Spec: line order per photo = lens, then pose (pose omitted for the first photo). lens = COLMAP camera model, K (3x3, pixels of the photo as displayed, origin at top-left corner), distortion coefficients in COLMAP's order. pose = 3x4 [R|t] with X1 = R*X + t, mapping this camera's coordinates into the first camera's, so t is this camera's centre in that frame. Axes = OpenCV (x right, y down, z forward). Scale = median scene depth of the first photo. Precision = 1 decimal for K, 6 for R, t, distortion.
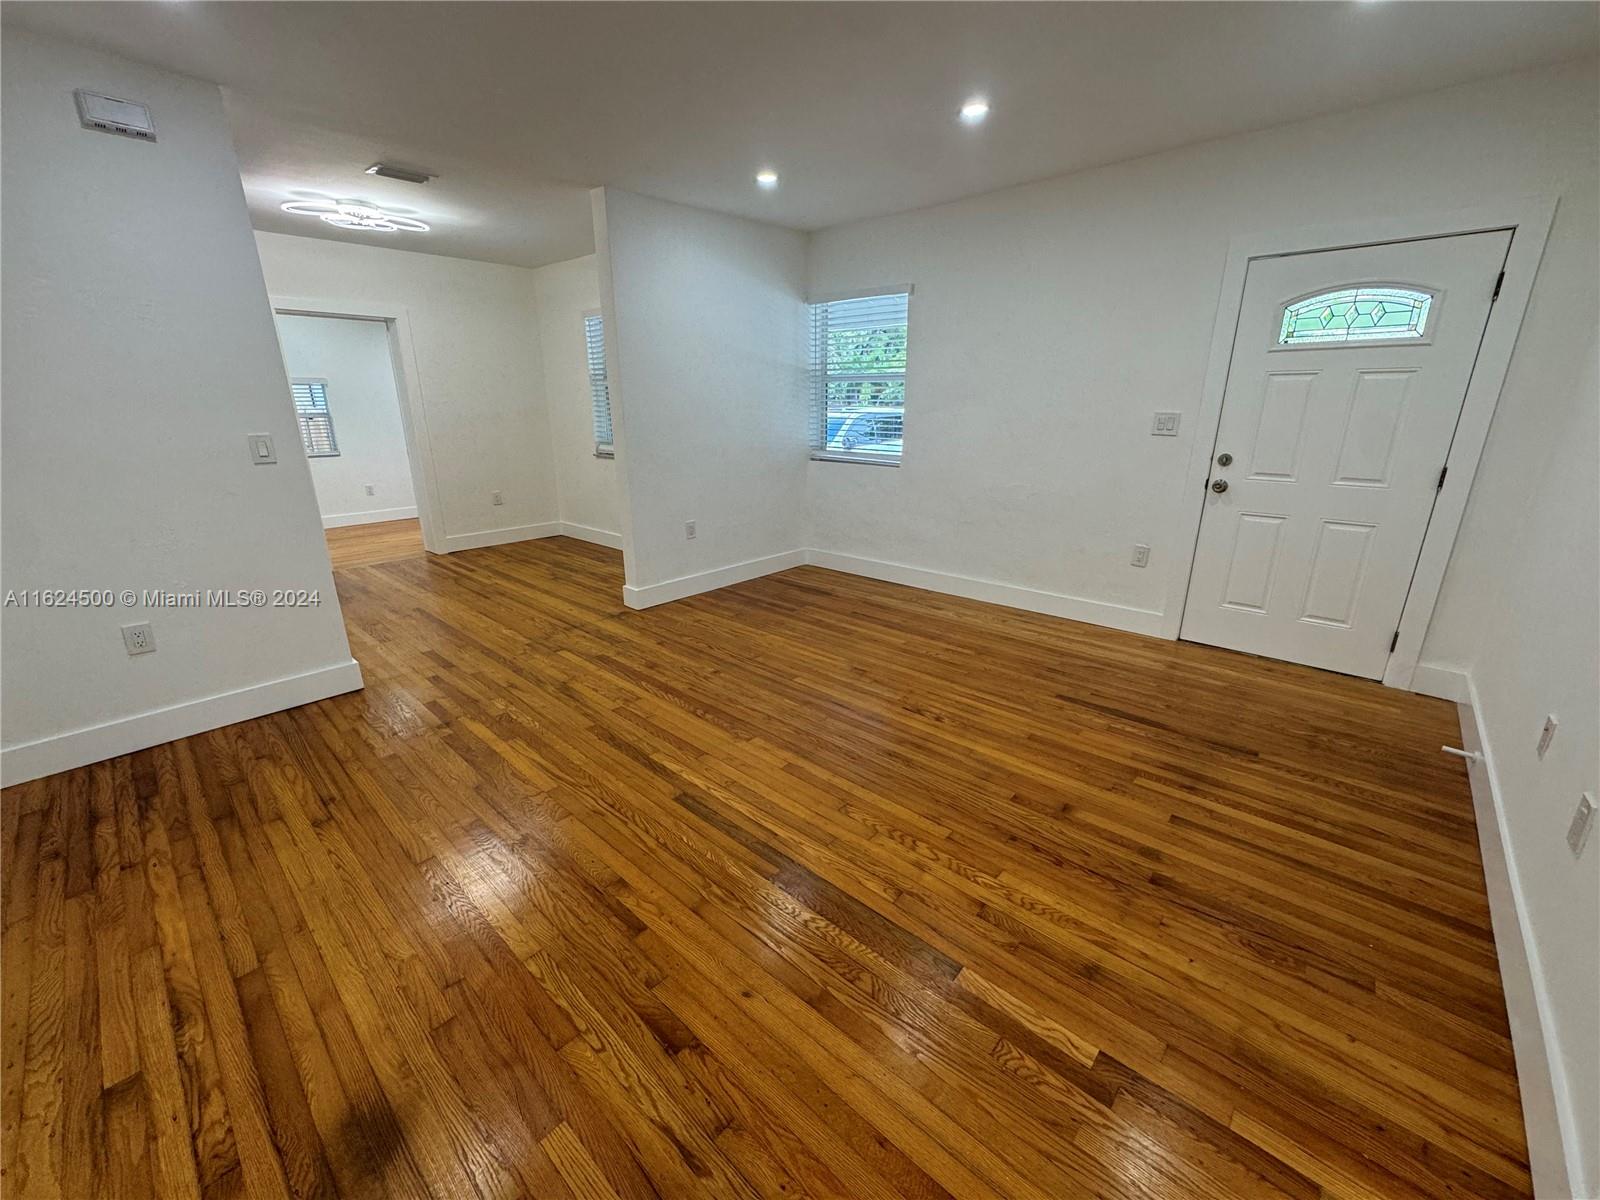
lens RADIAL K [[637.2, 0, 798.5], [0, 637.2, 600.3], [0, 0, 1]] dist [-0.001484, 0.000037]
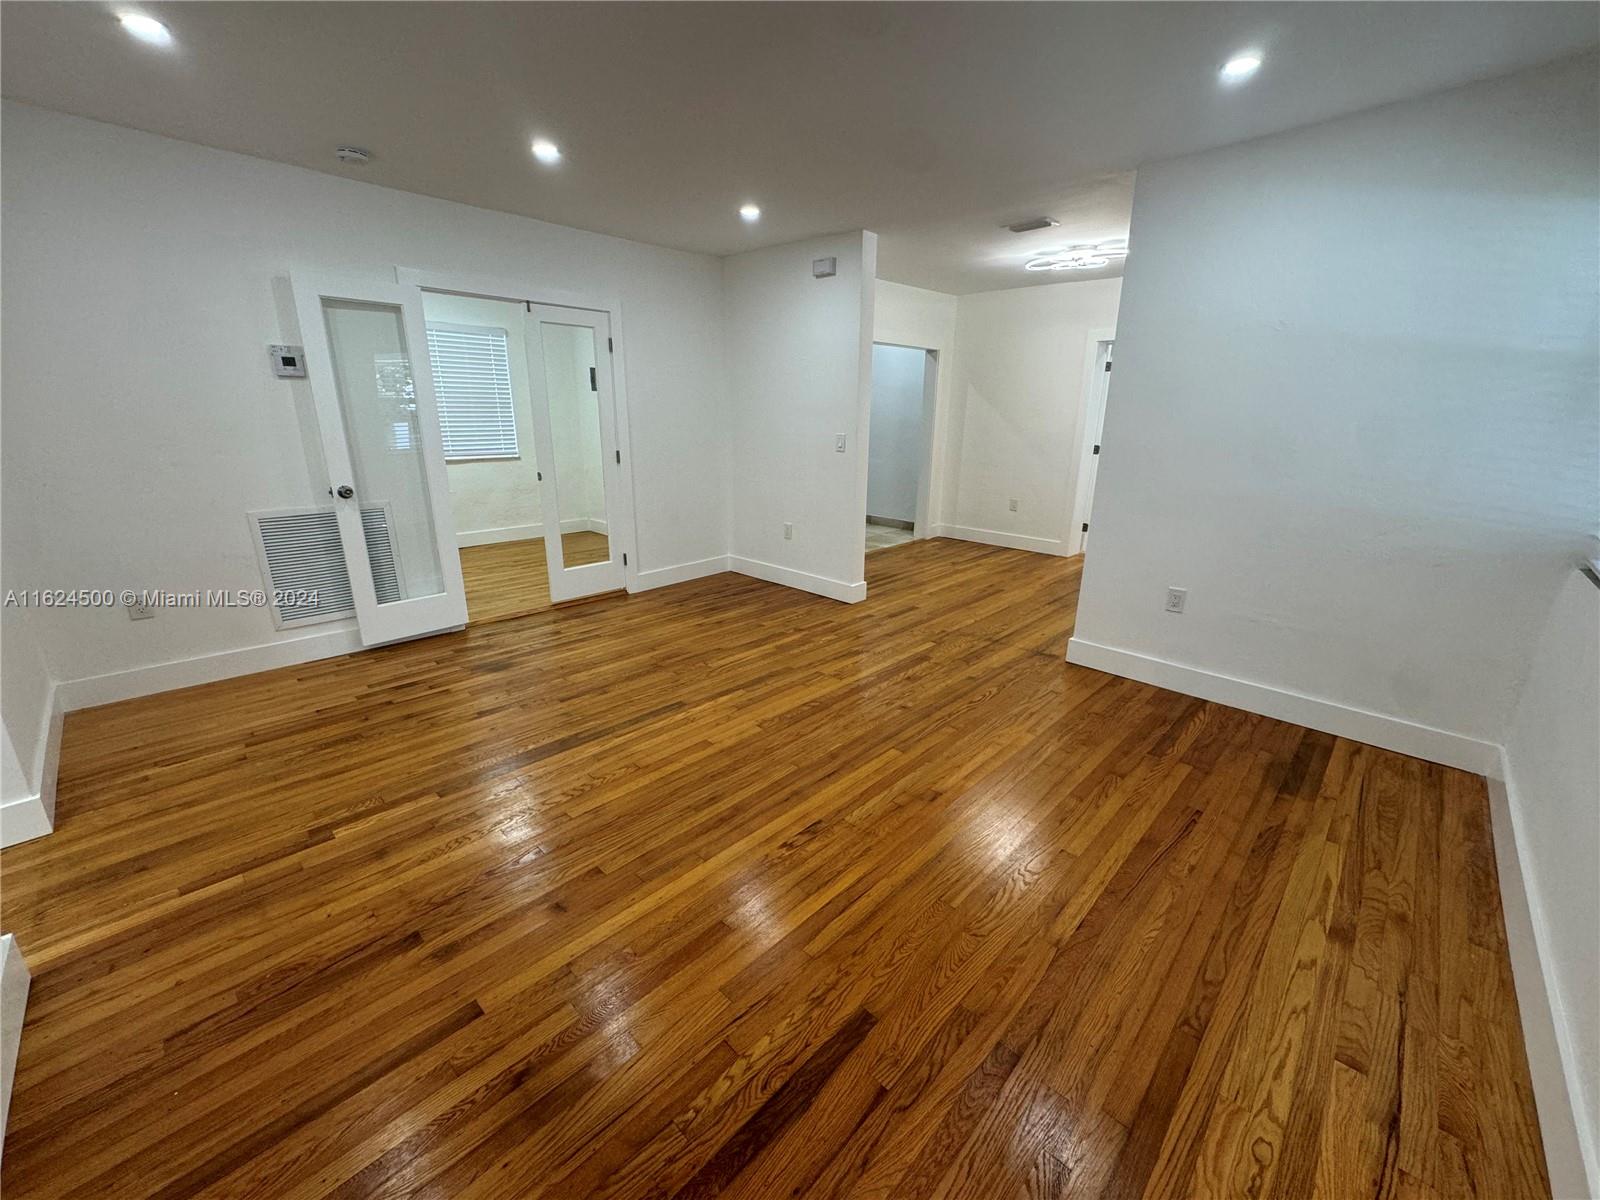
lens RADIAL K [[637.2, 0, 798.5], [0, 637.2, 600.3], [0, 0, 1]] dist [-0.001484, 0.000037]
pose [[-0.029452, 0.291358, -0.956161, 0.951945], [-0.312231, 0.906028, 0.285700, -0.327310], [0.949549, 0.306958, 0.064286, 0.977517]]
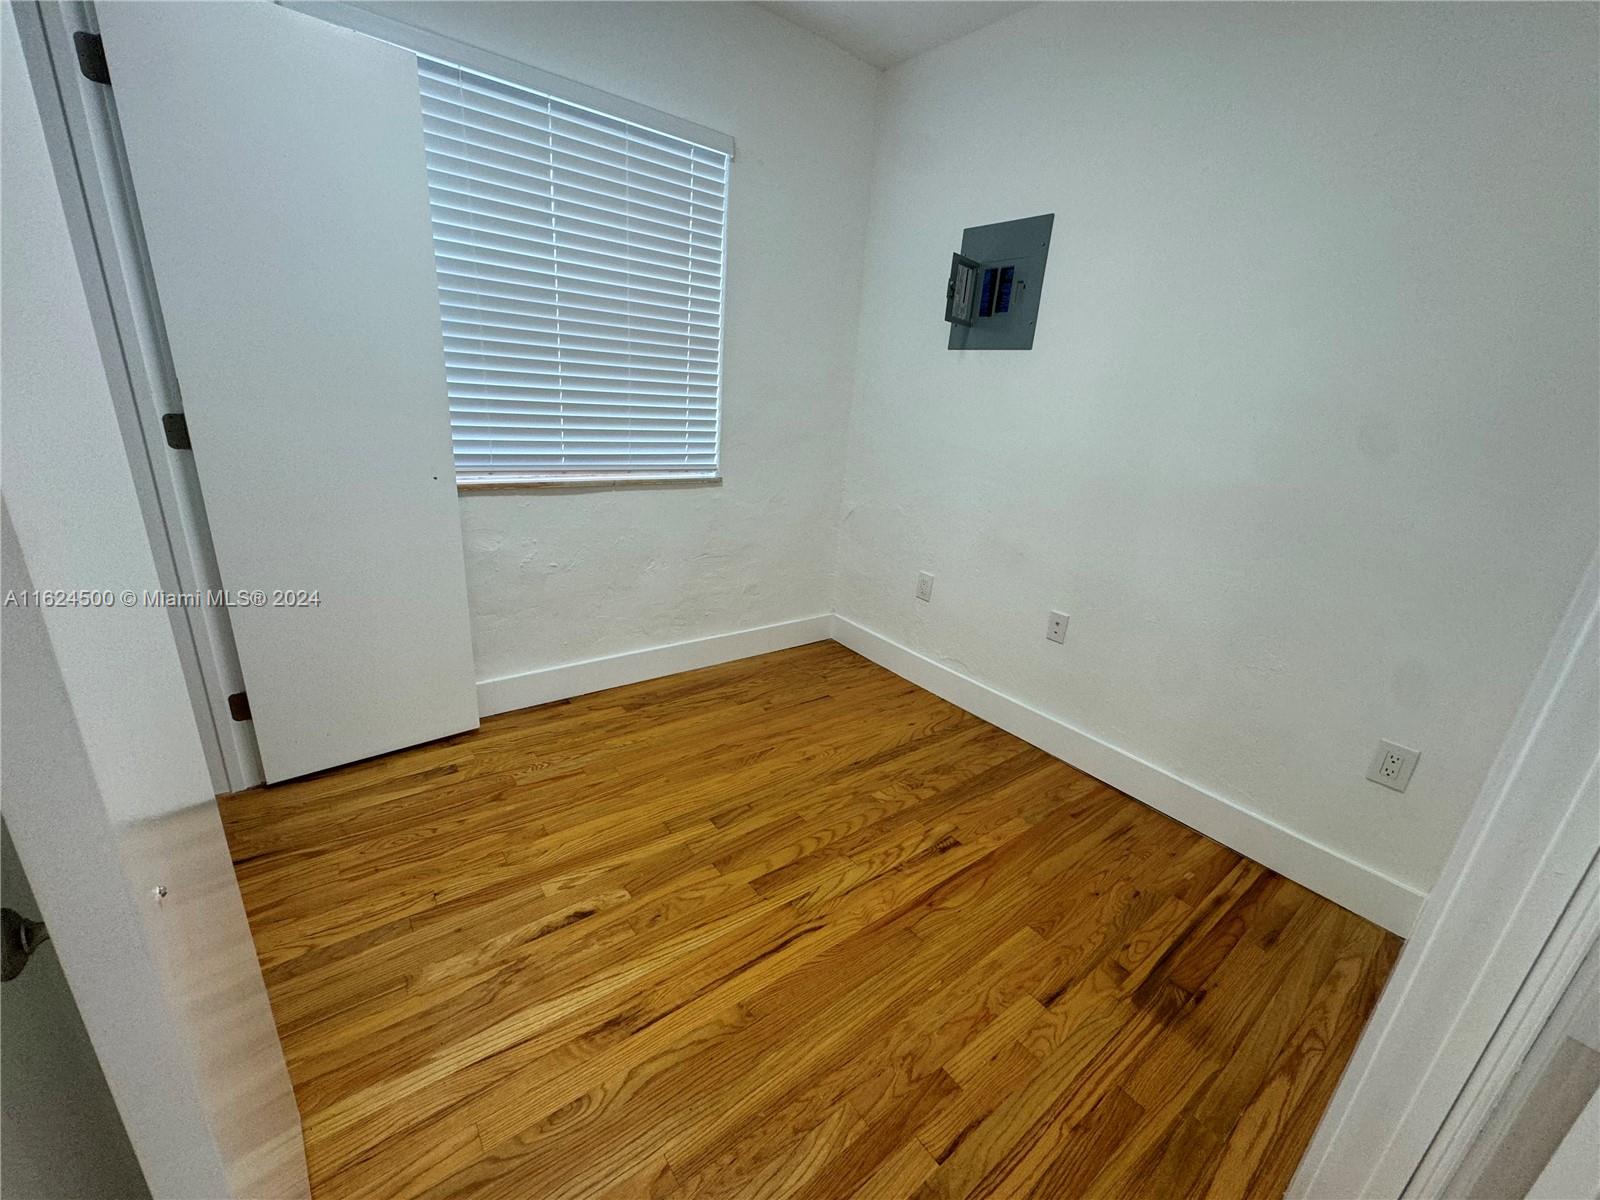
lens RADIAL K [[637.2, 0, 798.5], [0, 637.2, 600.3], [0, 0, 1]] dist [-0.001484, 0.000037]
pose [[-0.175558, 0.304000, -0.936356, -0.648448], [-0.364781, 0.863338, 0.348687, 0.000700], [0.914393, 0.402780, -0.040672, 0.121209]]
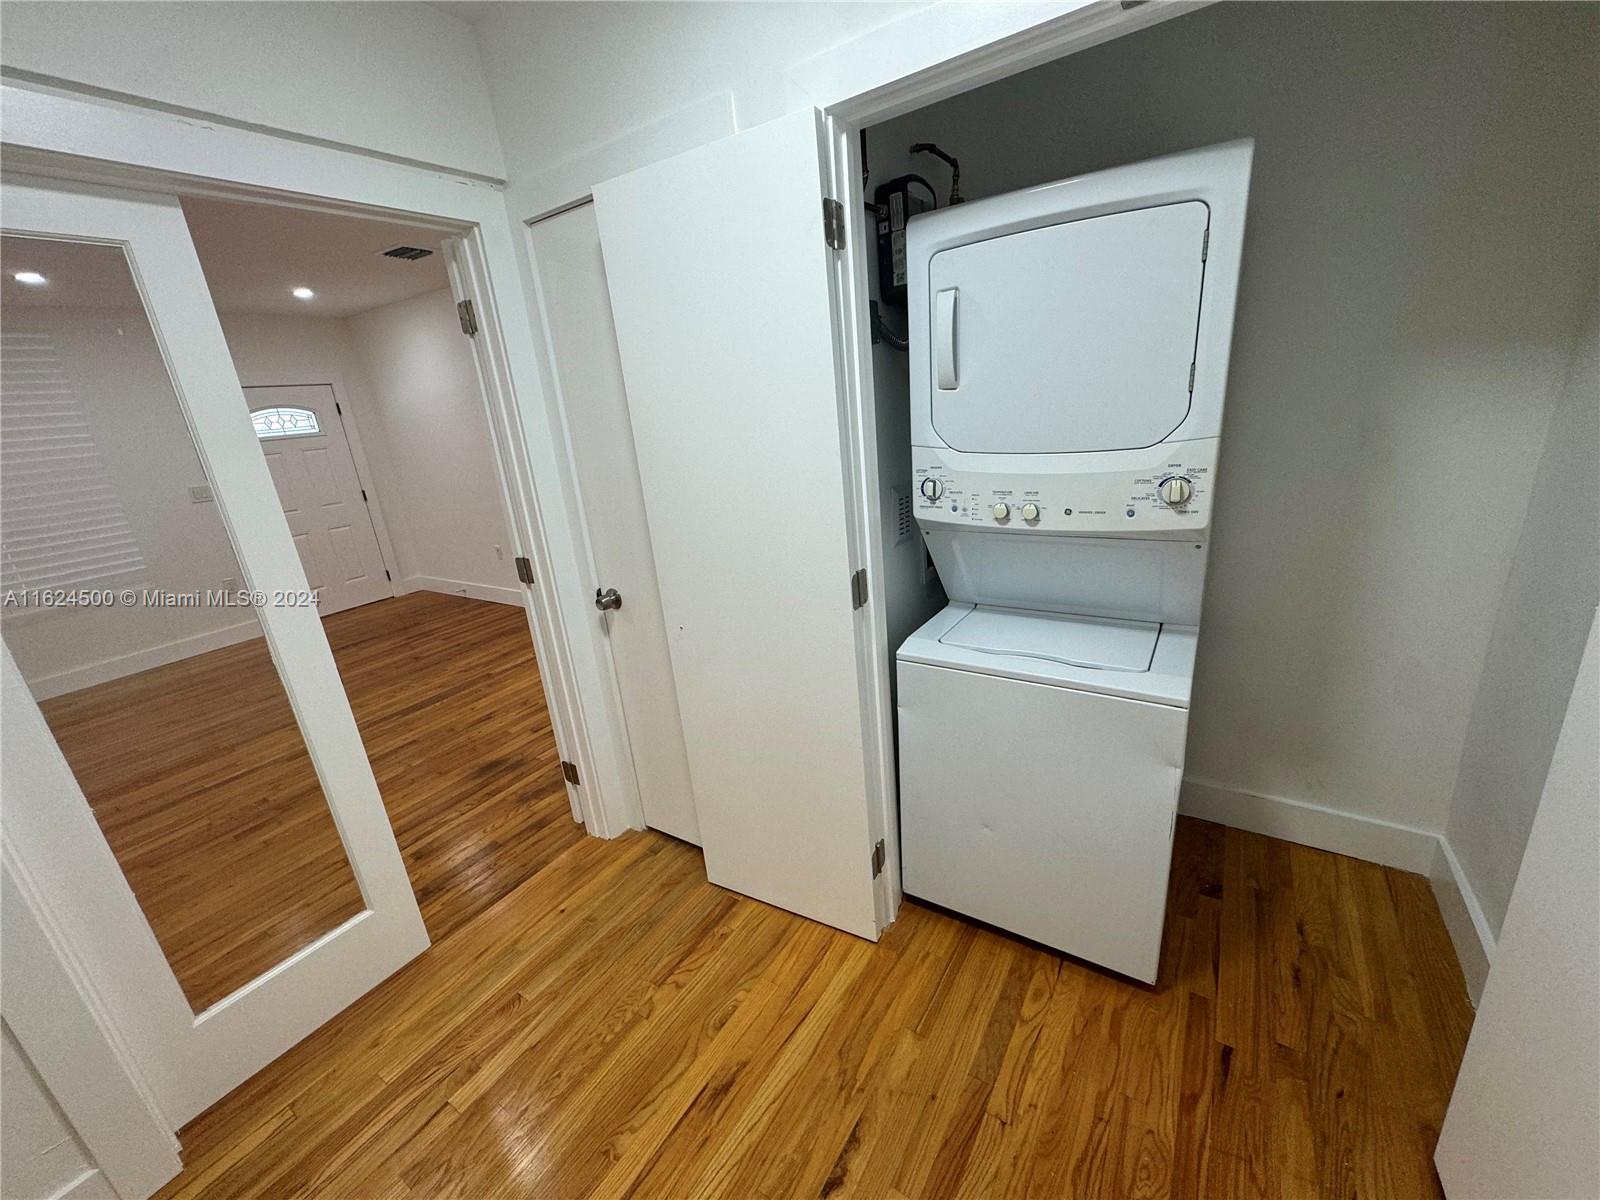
lens RADIAL K [[637.2, 0, 798.5], [0, 637.2, 600.3], [0, 0, 1]] dist [-0.001484, 0.000037]
pose [[-0.152234, -0.282209, 0.947198, -1.443926], [0.386621, 0.864995, 0.319855, -0.011657], [-0.909587, 0.414899, -0.022574, -0.129780]]
